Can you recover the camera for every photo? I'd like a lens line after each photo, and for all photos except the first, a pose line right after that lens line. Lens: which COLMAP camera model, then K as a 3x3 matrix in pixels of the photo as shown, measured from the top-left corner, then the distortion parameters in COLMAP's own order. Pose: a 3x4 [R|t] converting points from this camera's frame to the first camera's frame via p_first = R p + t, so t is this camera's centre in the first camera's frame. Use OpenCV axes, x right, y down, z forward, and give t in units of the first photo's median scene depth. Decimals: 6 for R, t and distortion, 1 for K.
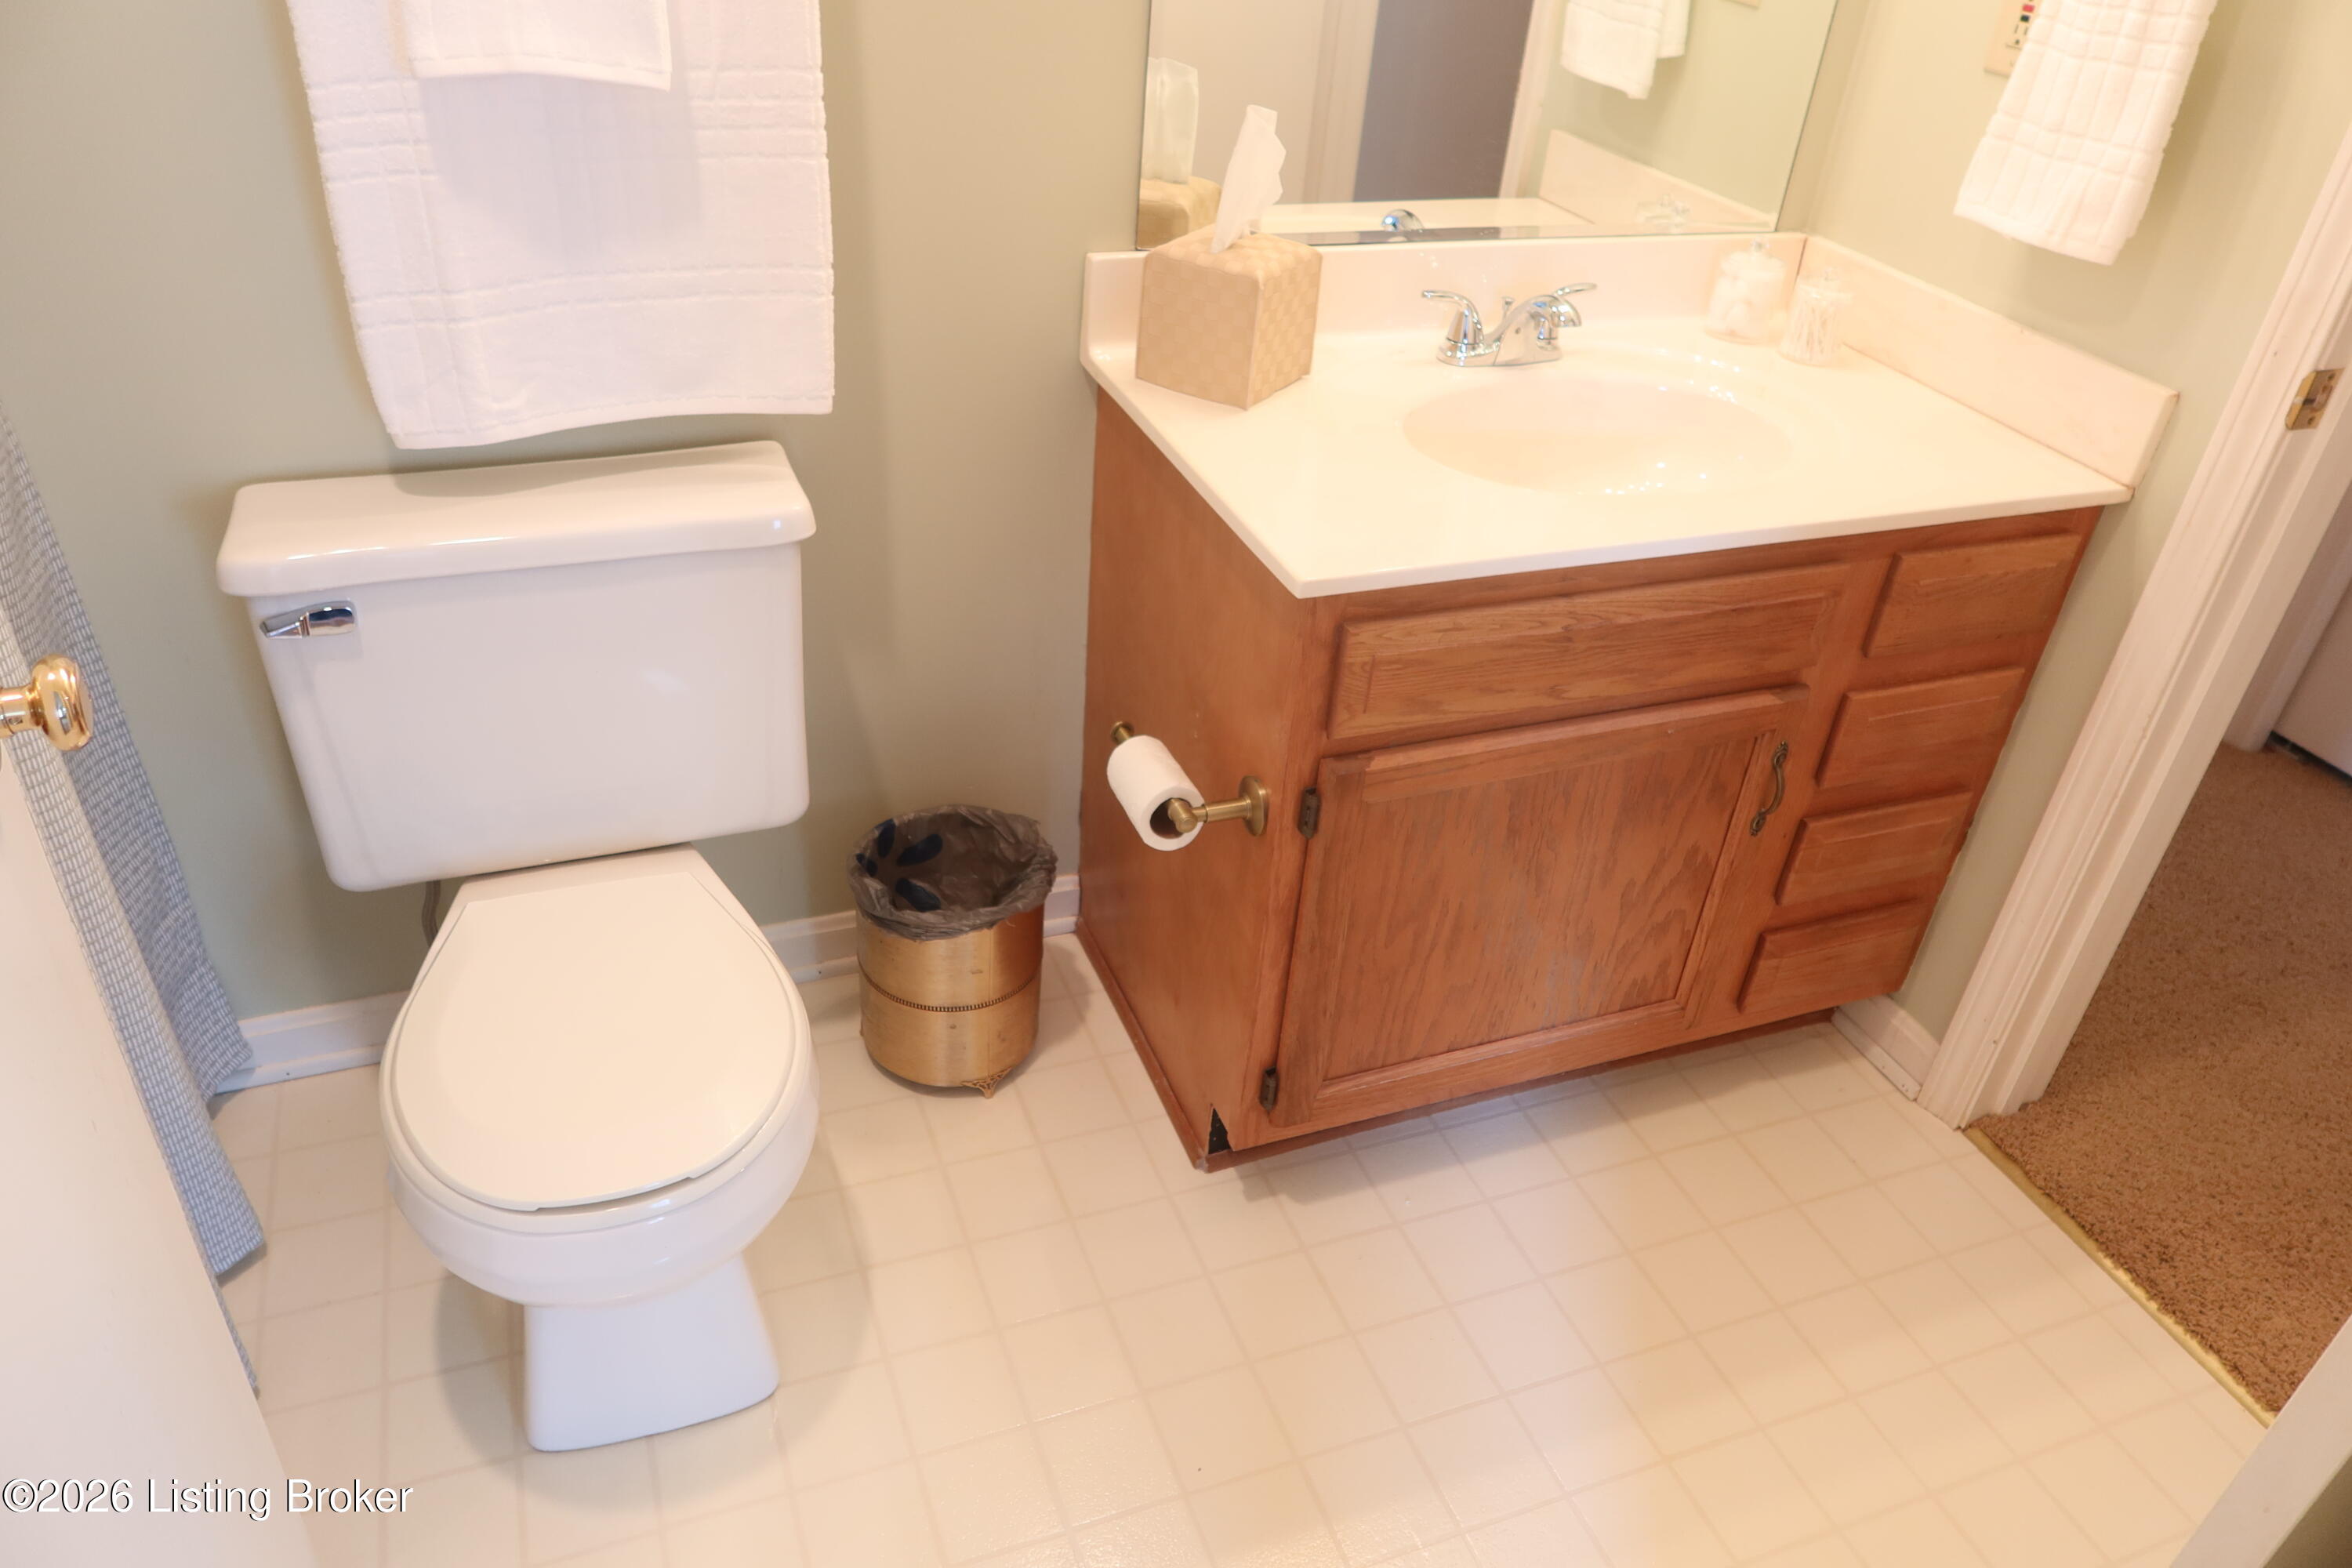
lens RADIAL K [[1625.2, 0, 1165.9], [0, 1625.2, 767.2], [0, 0, 1]] dist [-0.024596, 0.007017]
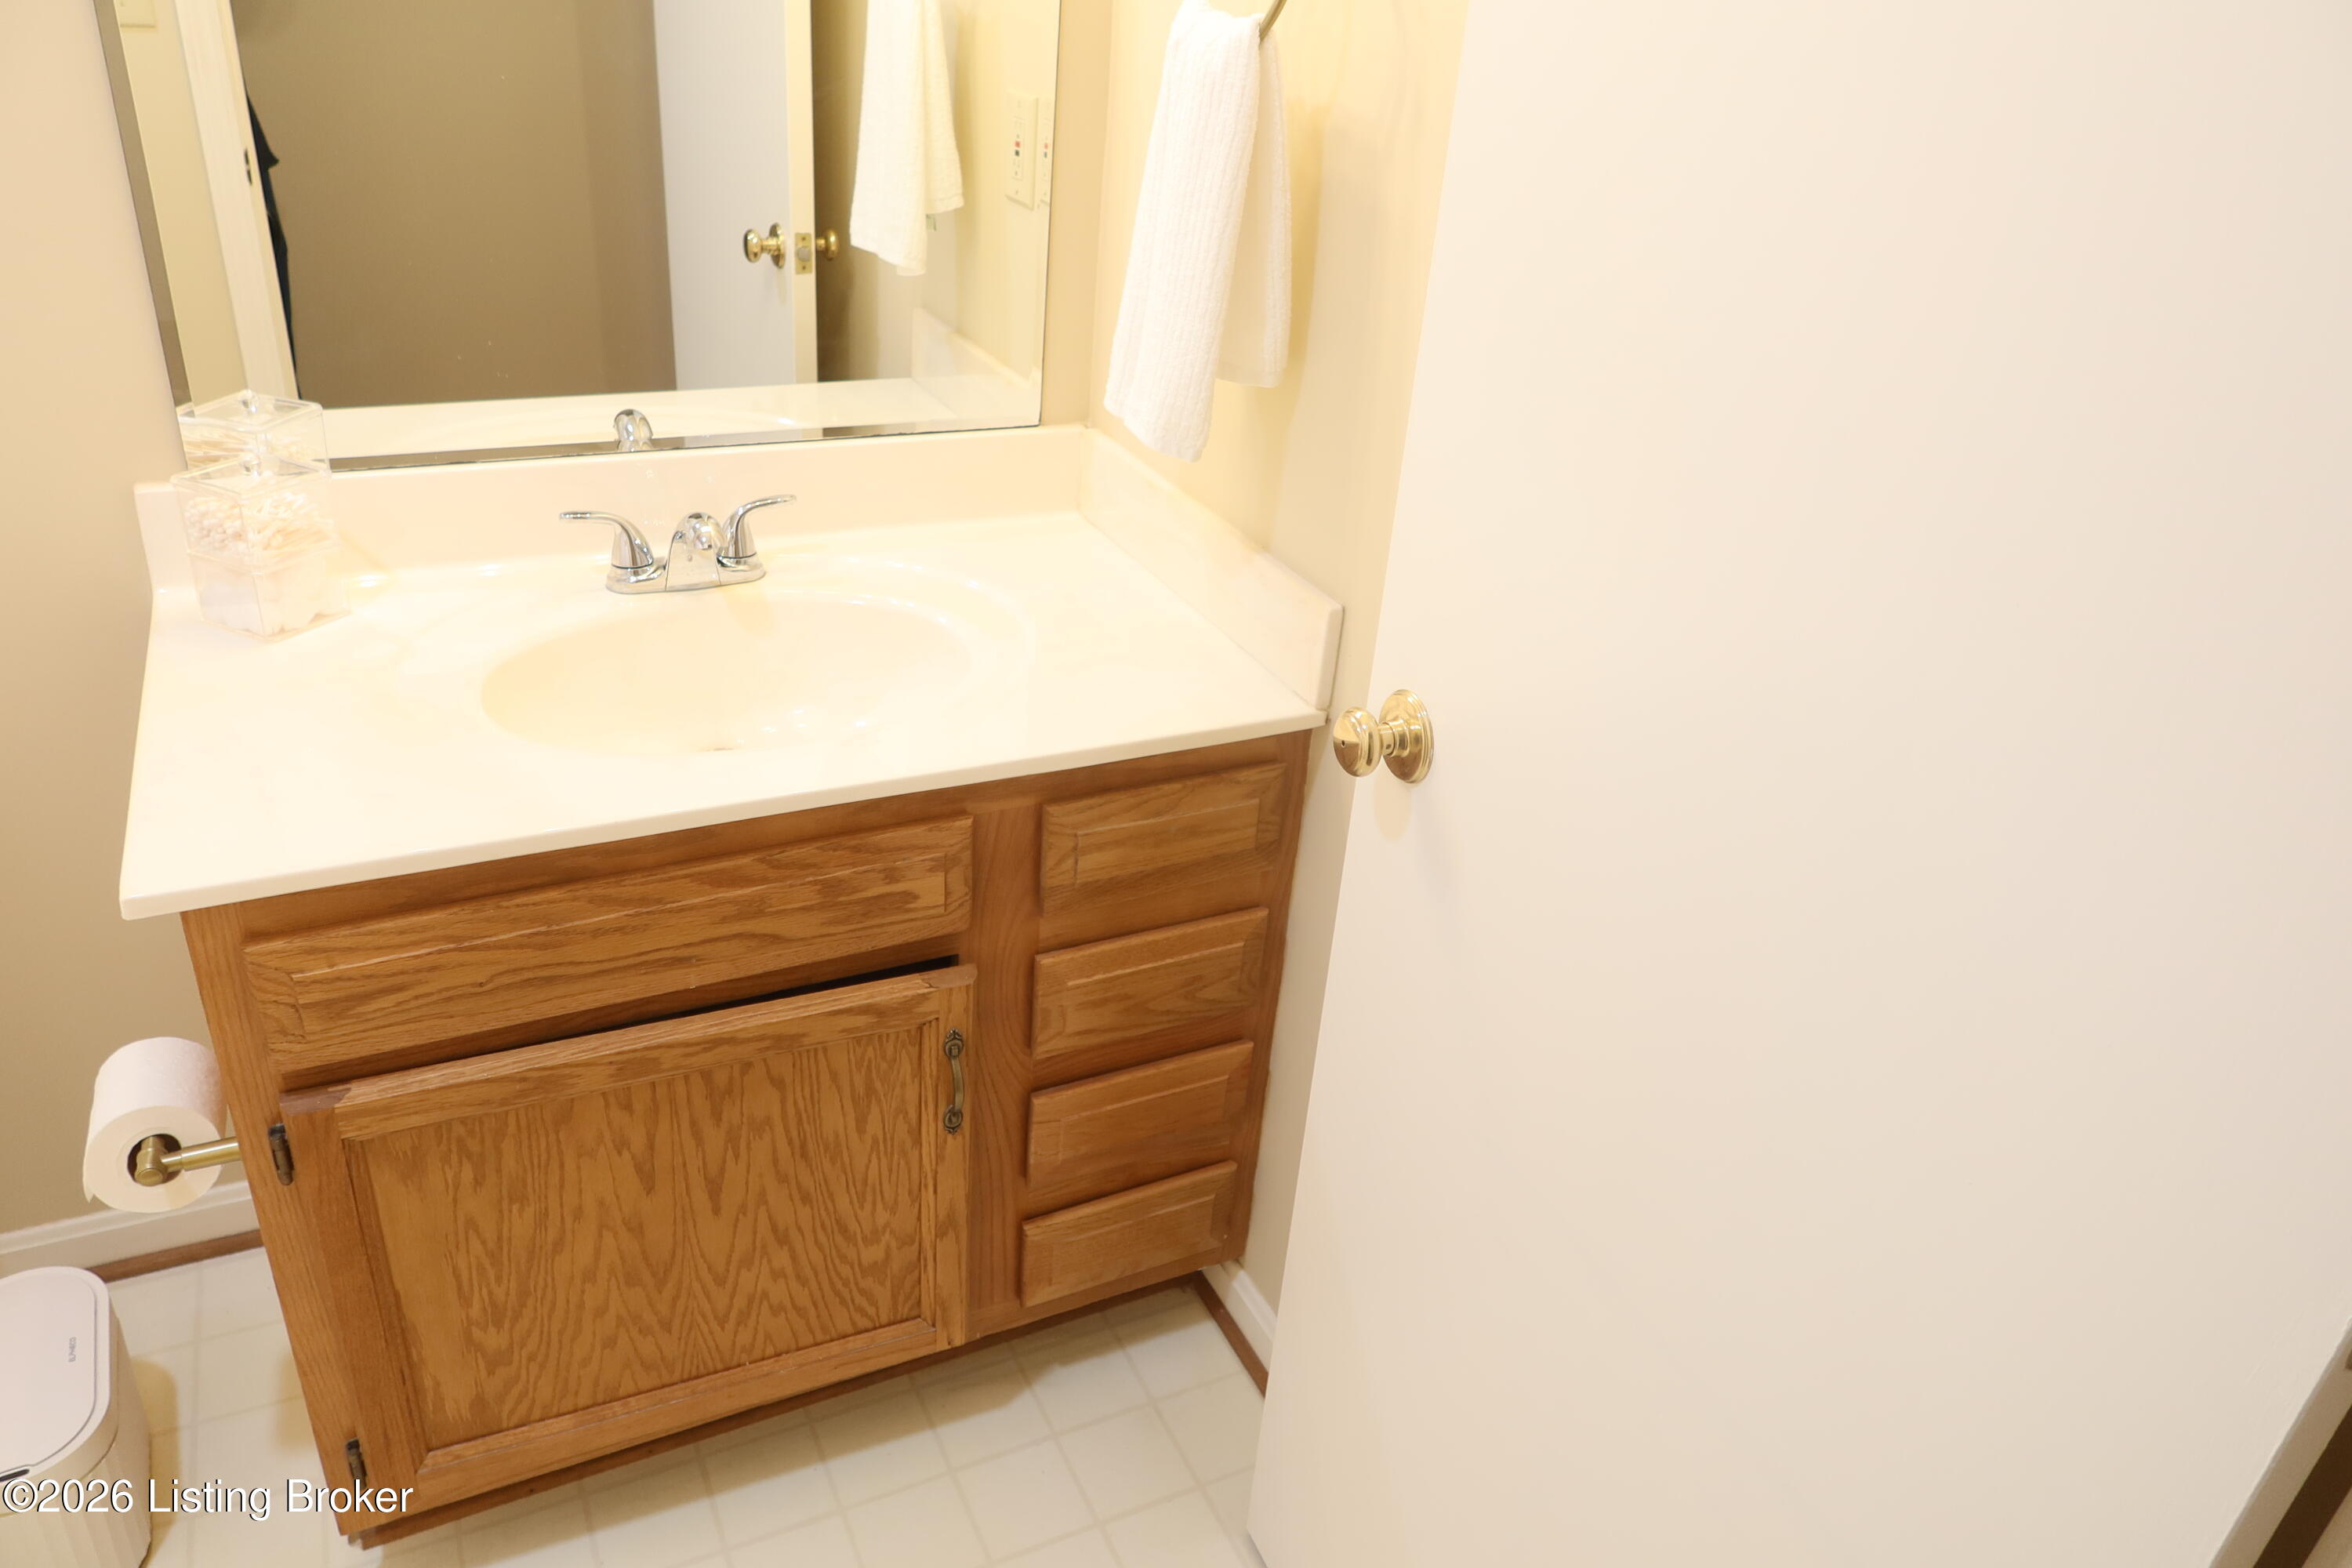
lens RADIAL K [[1625.2, 0, 1165.9], [0, 1625.2, 767.2], [0, 0, 1]] dist [-0.024596, 0.007017]
pose [[0.993924, -0.042327, 0.101604, 0.378670], [0.050676, 0.995421, -0.081048, -0.066530], [-0.097708, 0.085704, 0.991518, 0.102542]]
